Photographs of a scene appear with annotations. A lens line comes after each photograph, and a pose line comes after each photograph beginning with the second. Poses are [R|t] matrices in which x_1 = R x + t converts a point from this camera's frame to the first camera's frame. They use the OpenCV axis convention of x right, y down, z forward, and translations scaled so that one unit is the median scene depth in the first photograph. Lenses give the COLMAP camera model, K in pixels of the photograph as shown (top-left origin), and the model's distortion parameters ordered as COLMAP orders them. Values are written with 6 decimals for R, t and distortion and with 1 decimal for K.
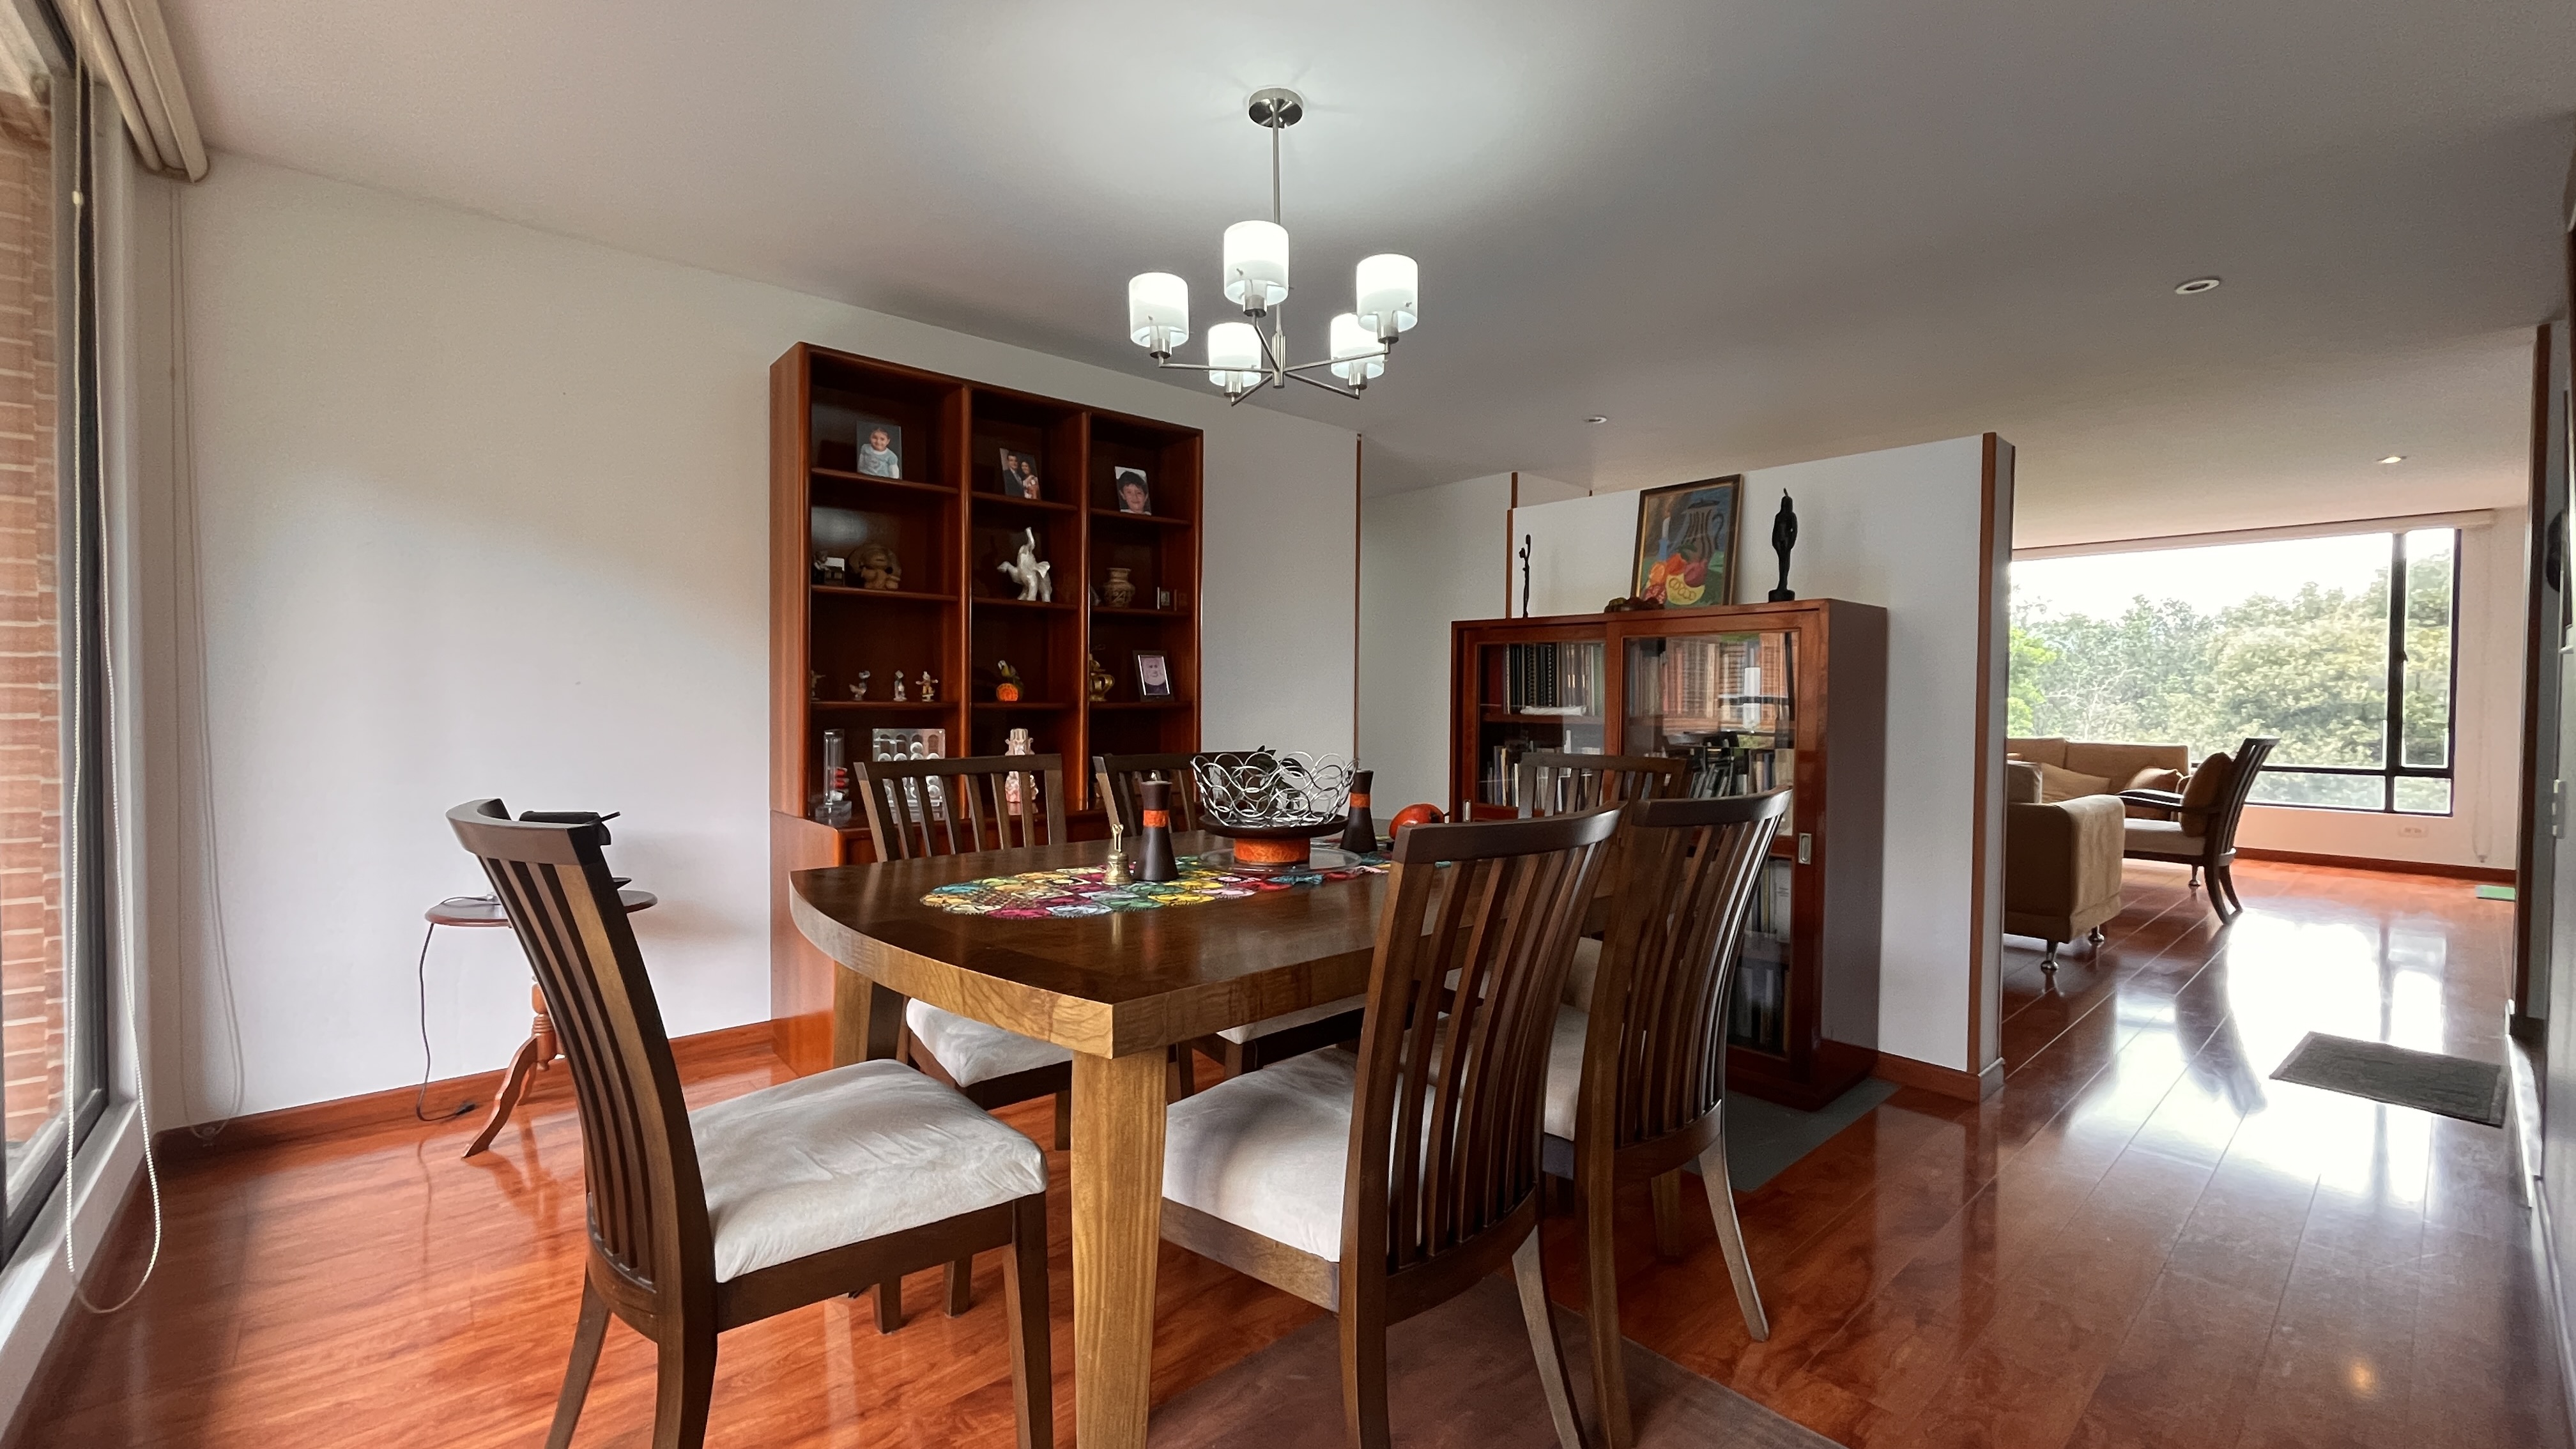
lens RADIAL K [[1037.1, 0, 1288.7], [0, 1037.1, 722.0], [0, 0, 1]] dist [-0.004074, -0.000891]
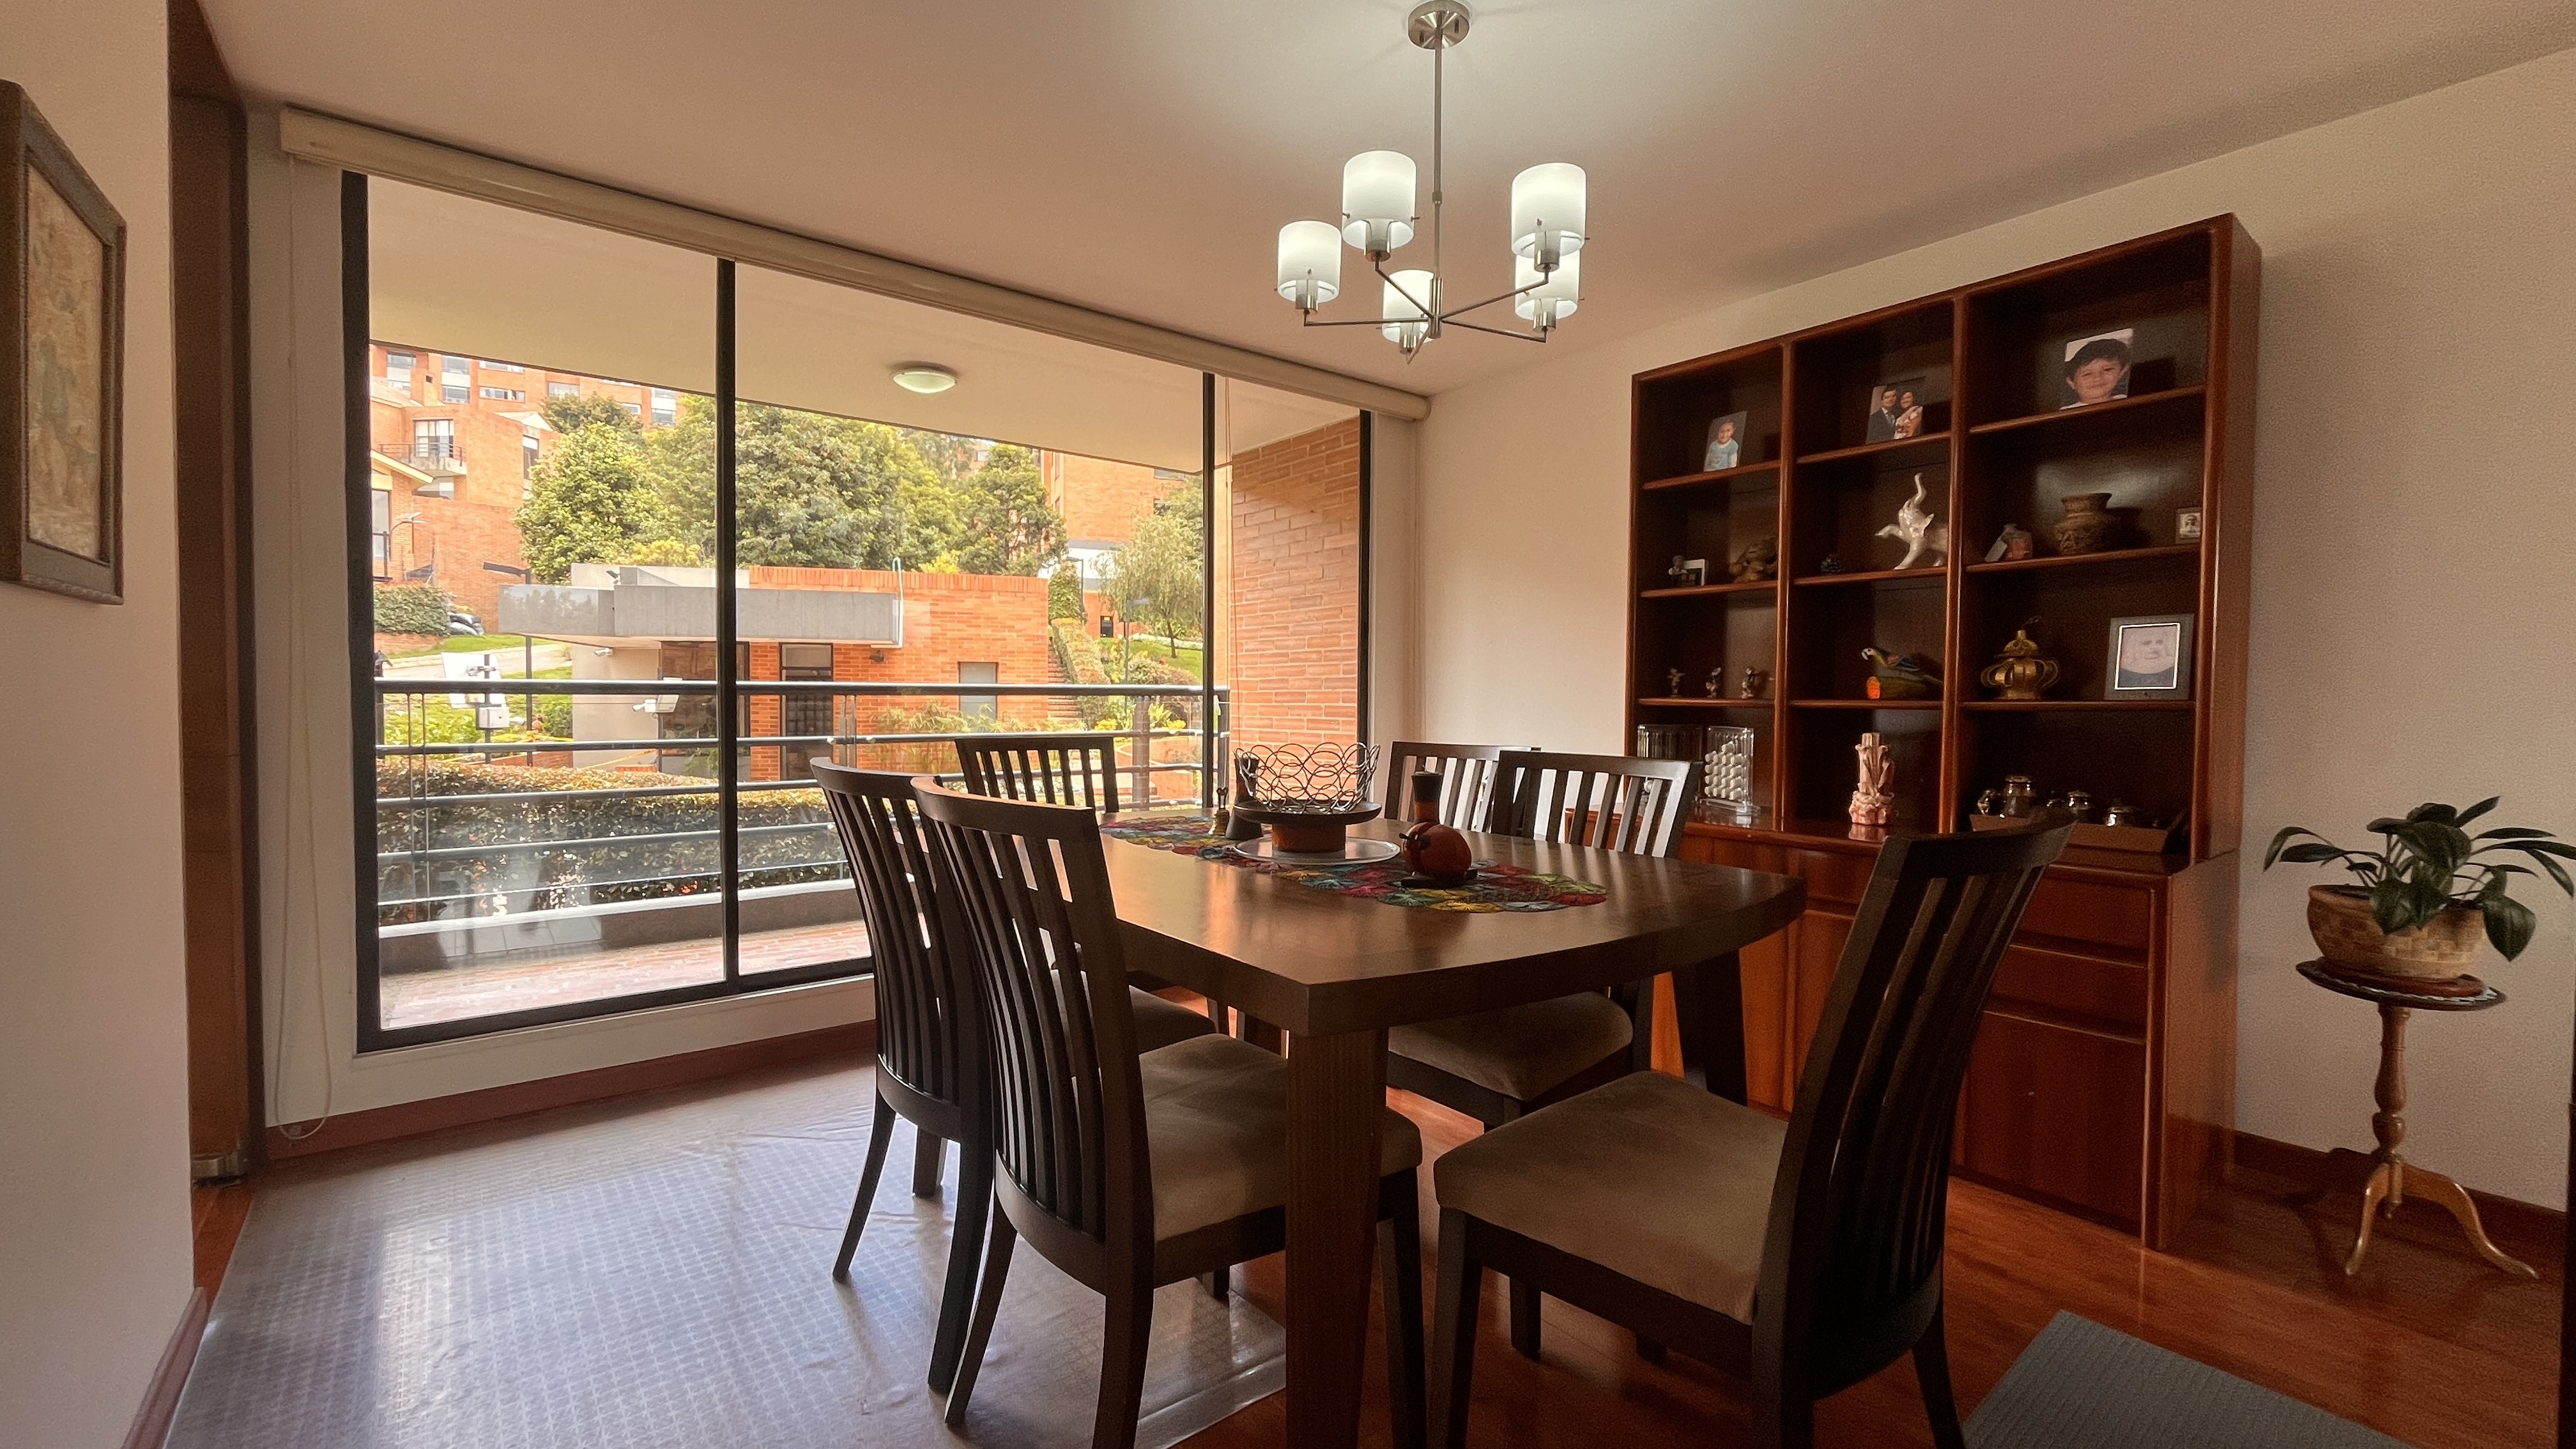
lens RADIAL K [[1037.1, 0, 1293.2], [0, 1037.1, 724.7], [0, 0, 1]] dist [-0.004074, -0.000891]
pose [[-0.052734, 0.021888, -0.998369, 0.555955], [-0.028273, 0.999326, 0.023403, -0.005765], [0.998208, 0.029461, -0.052080, 0.588171]]
